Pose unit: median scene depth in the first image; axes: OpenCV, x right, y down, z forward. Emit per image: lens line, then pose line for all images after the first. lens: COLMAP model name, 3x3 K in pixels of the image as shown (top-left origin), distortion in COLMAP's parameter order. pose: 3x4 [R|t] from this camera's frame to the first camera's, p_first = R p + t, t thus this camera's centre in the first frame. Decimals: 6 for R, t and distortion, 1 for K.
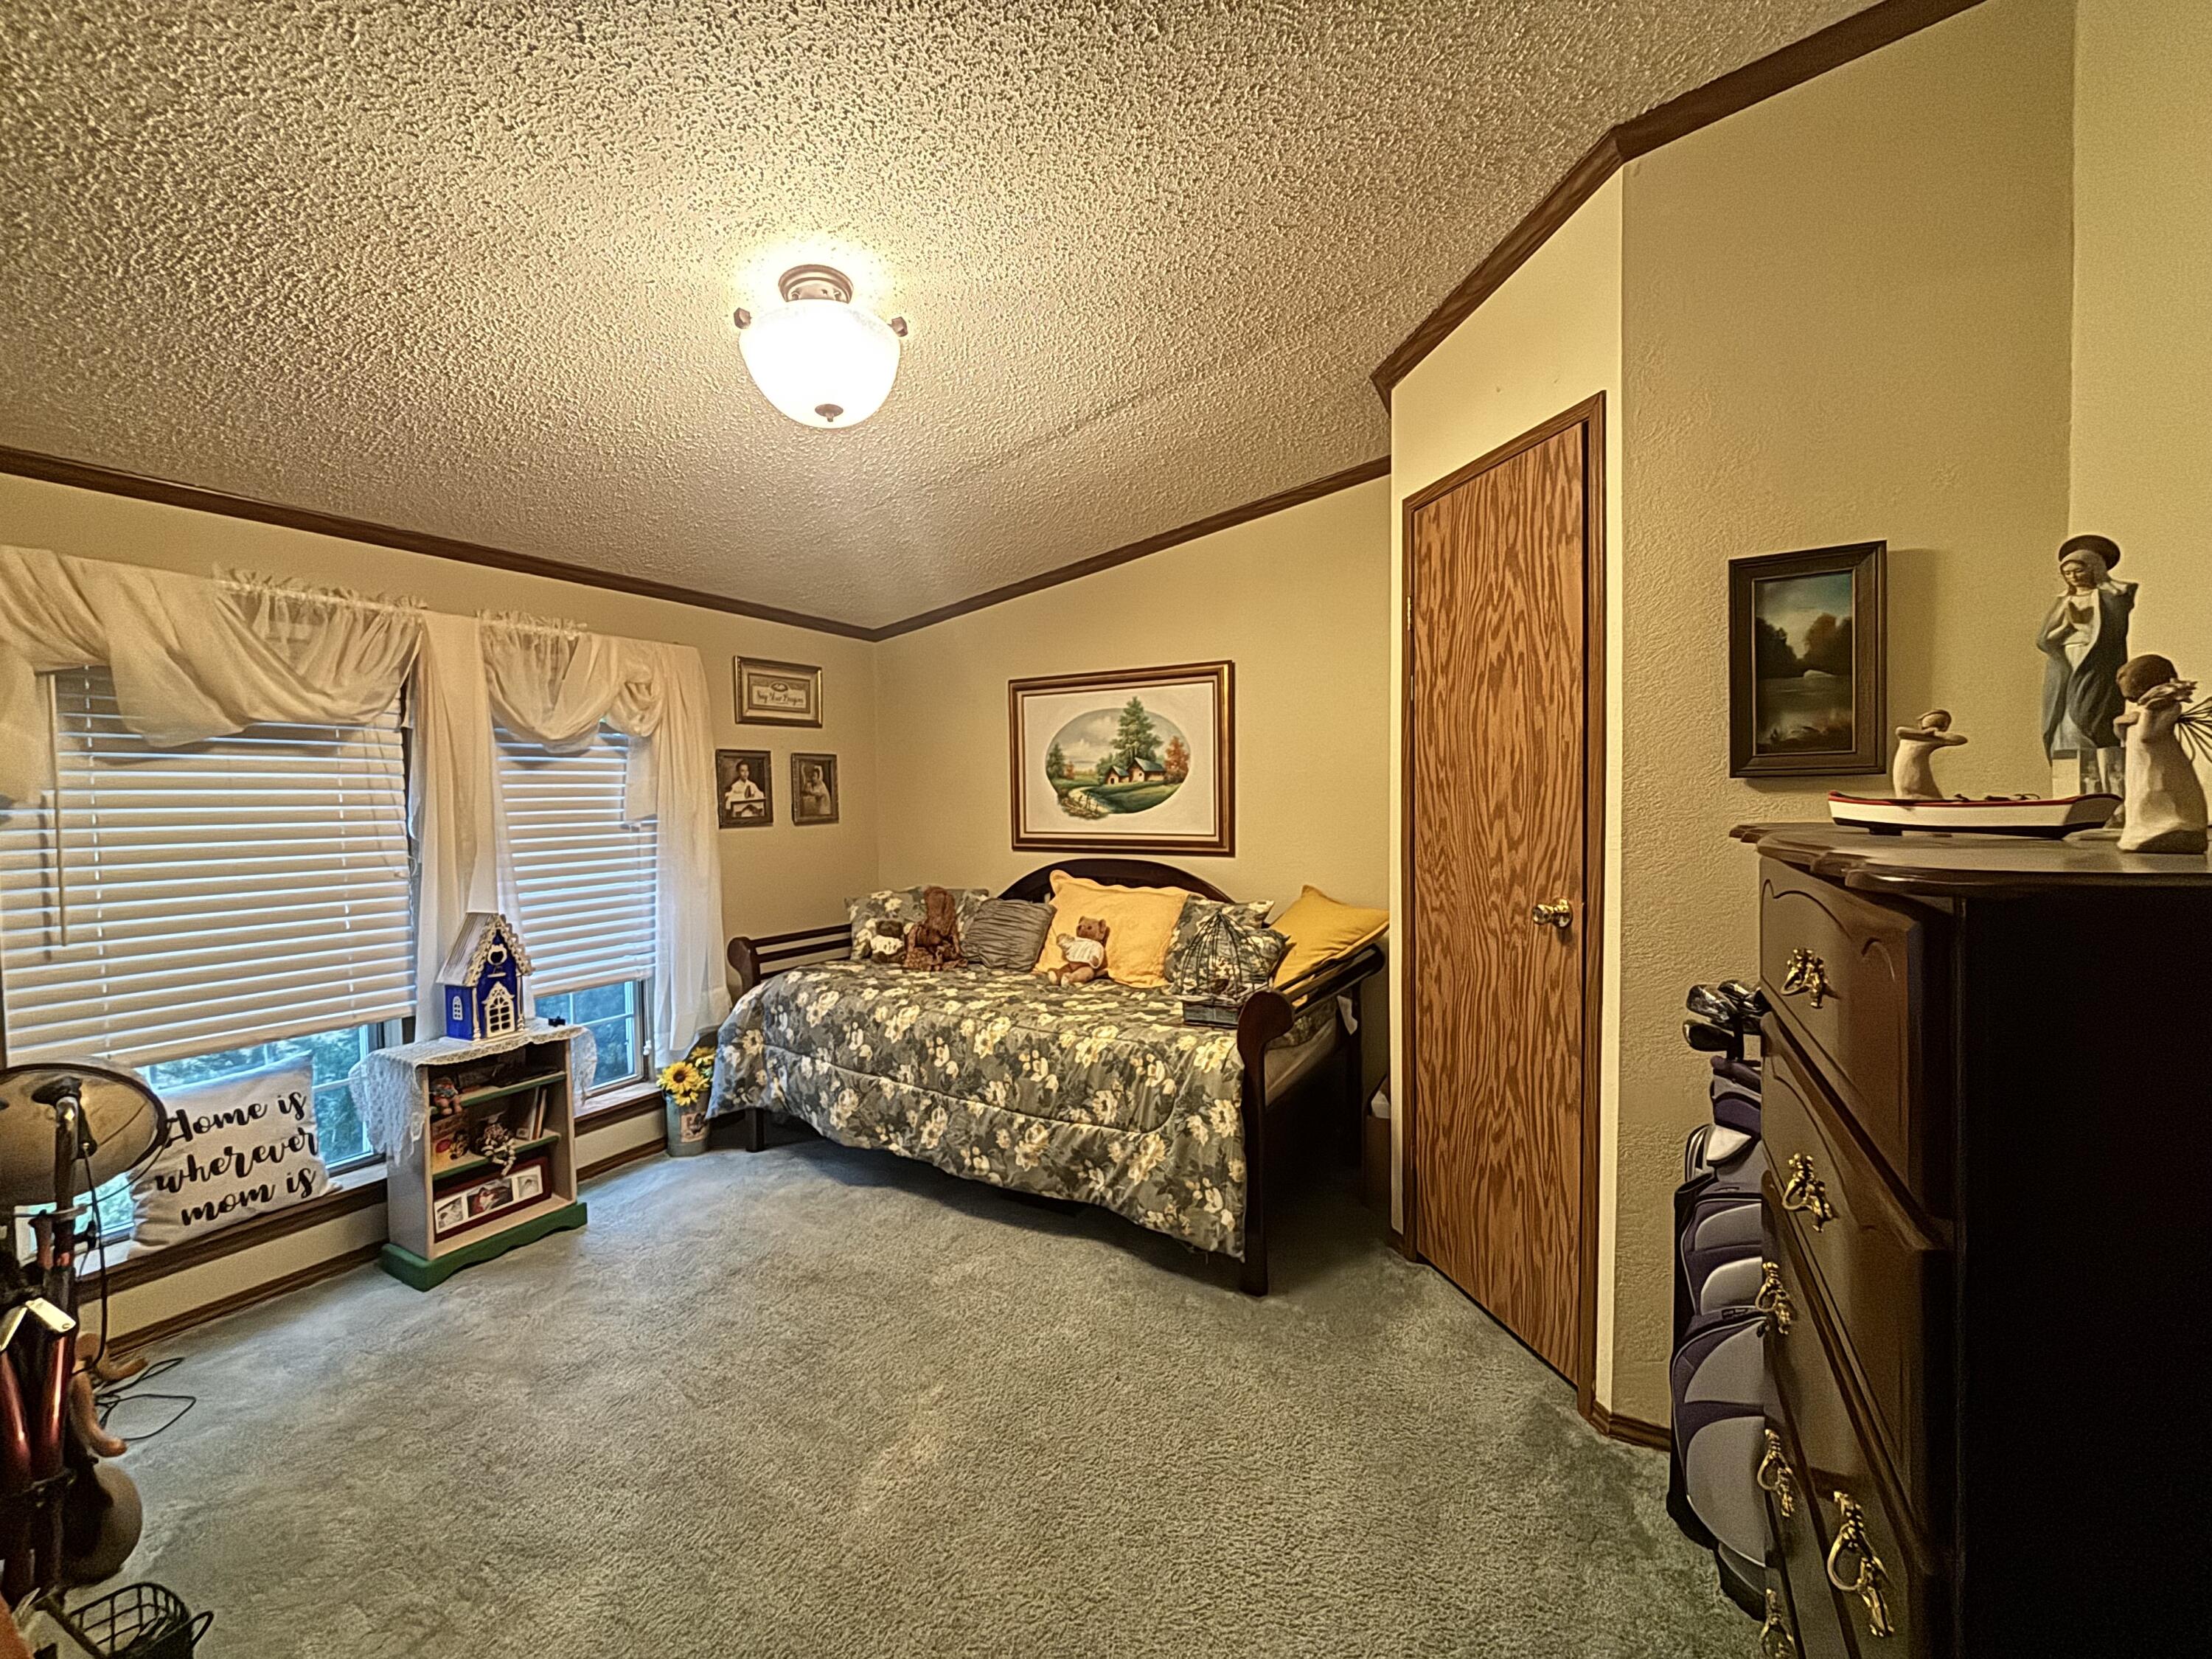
lens RADIAL K [[893.7, 0, 1104.3], [0, 893.7, 824.3], [0, 0, 1]] dist [0.004540, -0.001812]
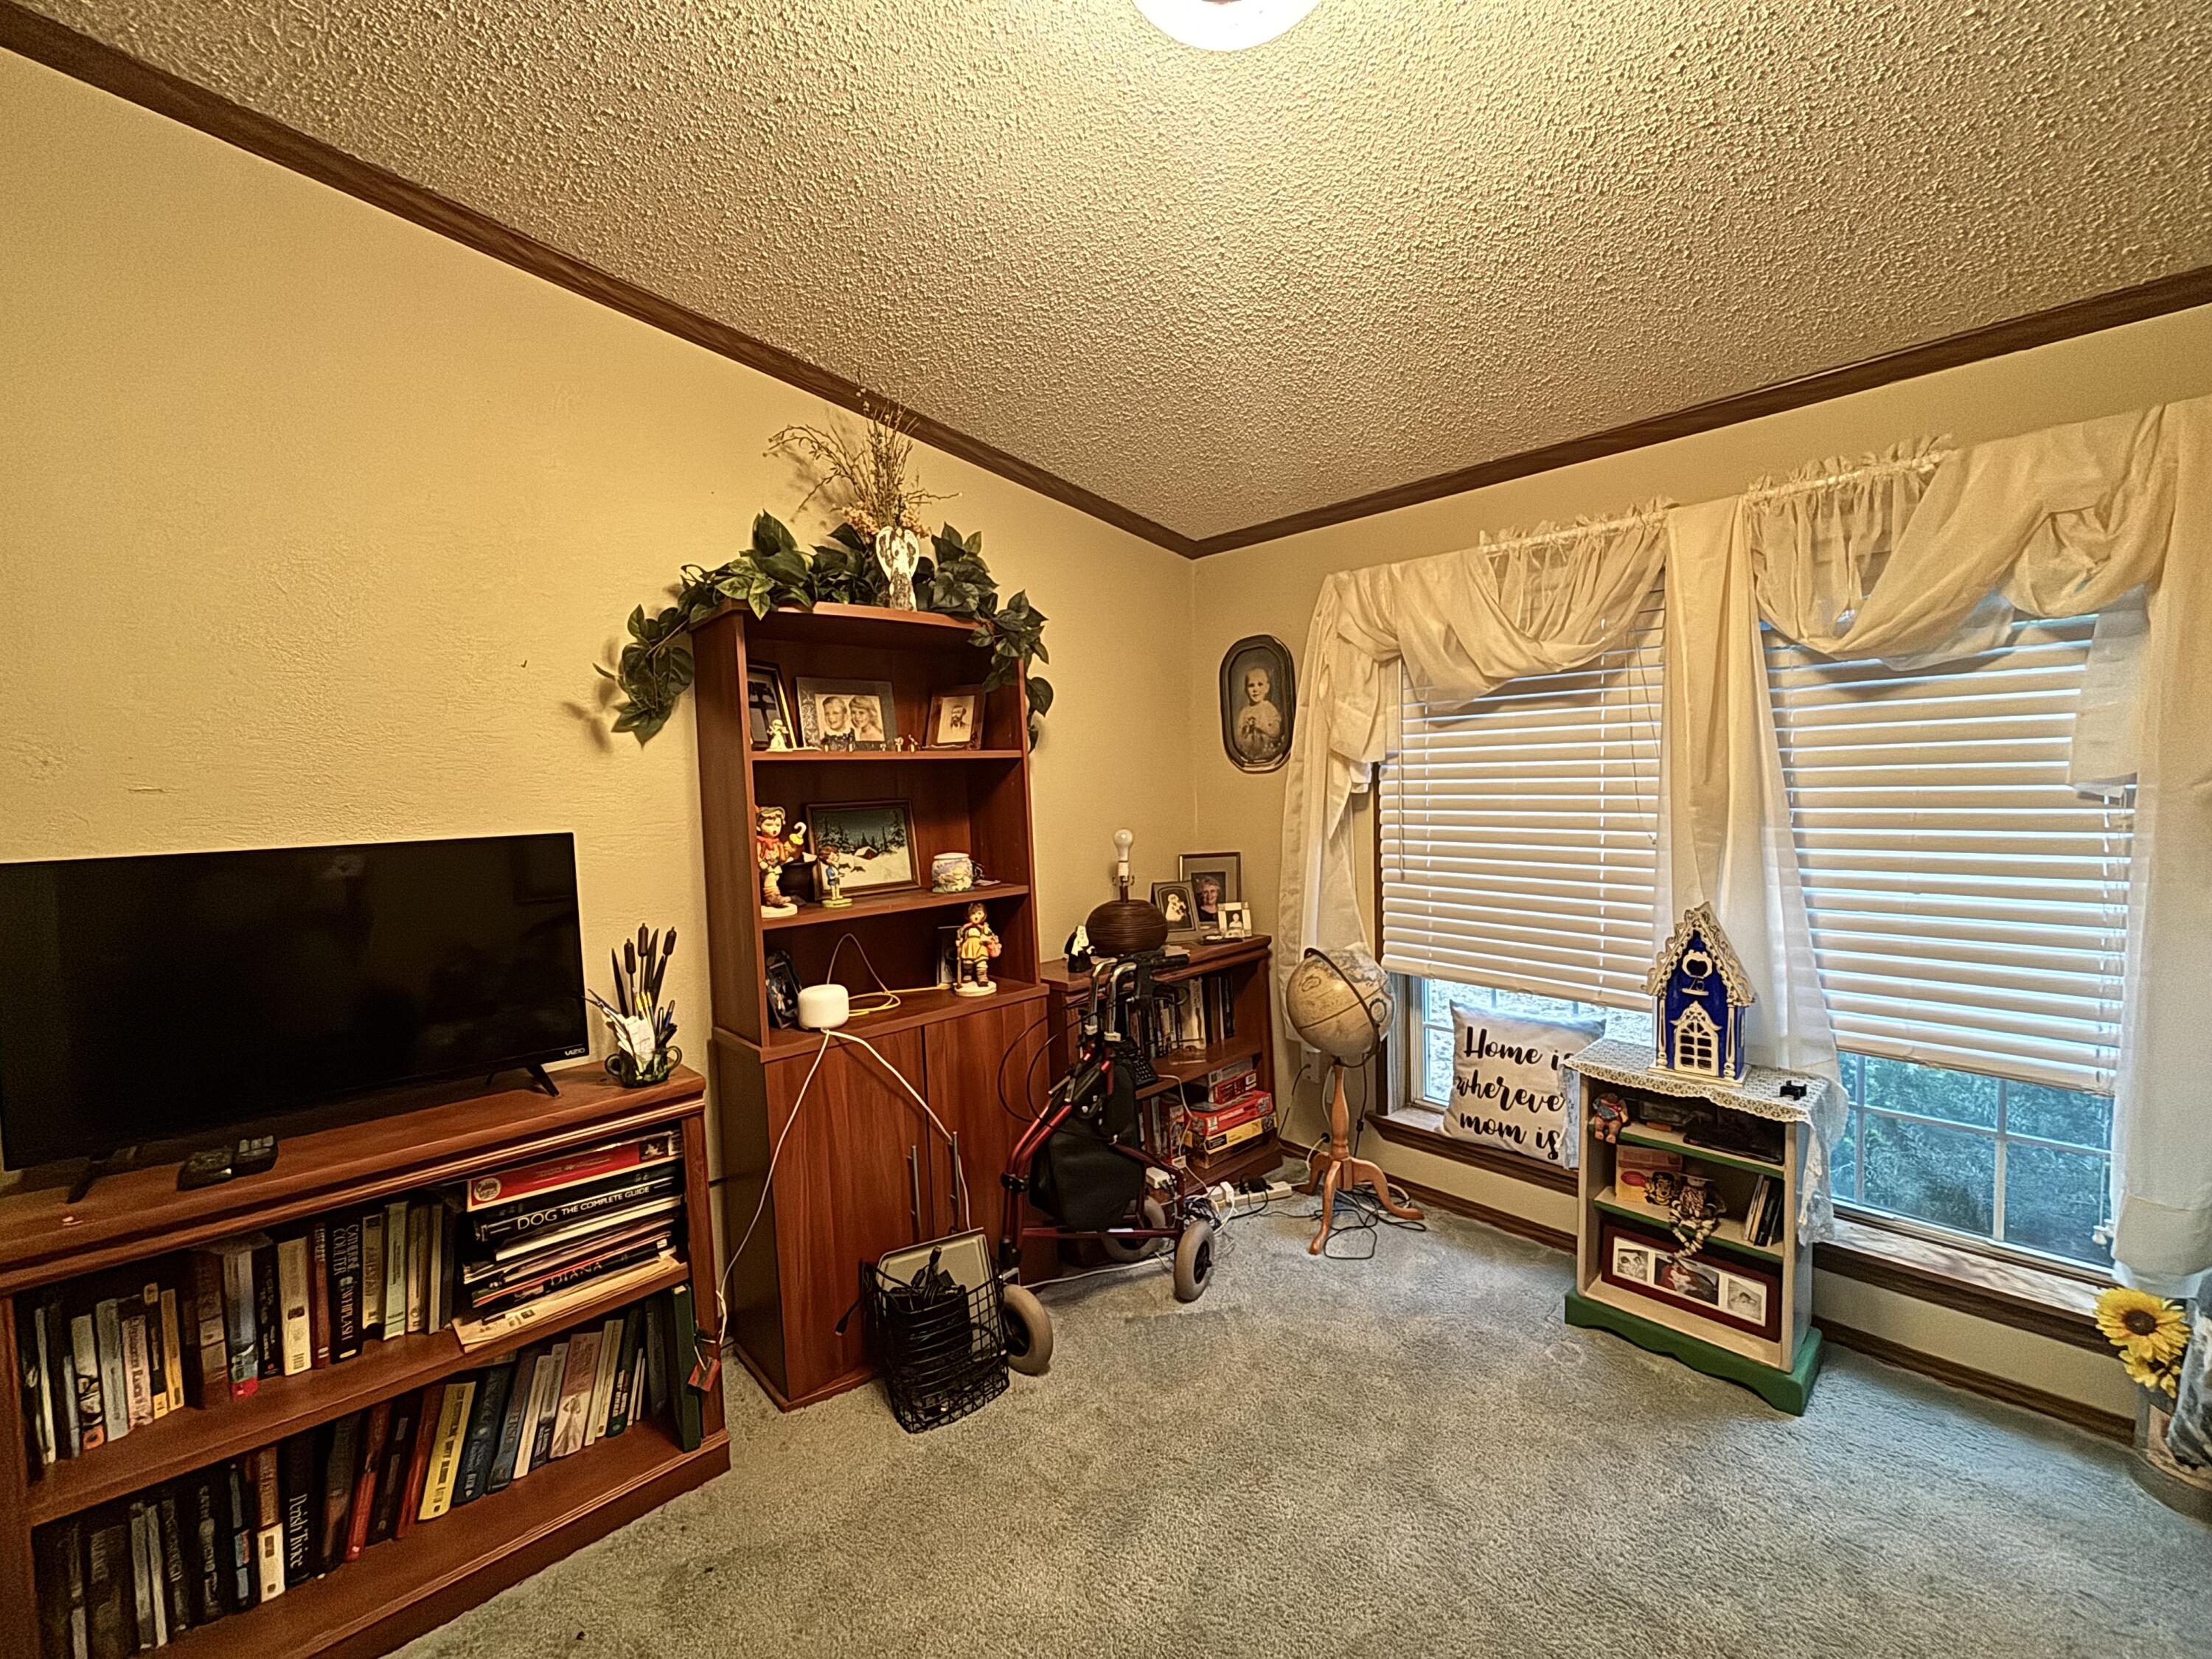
lens RADIAL K [[893.7, 0, 1102.7], [0, 893.7, 828.0], [0, 0, 1]] dist [0.004540, -0.001812]
pose [[-0.278654, 0.079085, -0.957130, 0.147405], [-0.001867, 0.996557, 0.082886, -0.025039], [0.960390, 0.024883, -0.277547, 0.741375]]
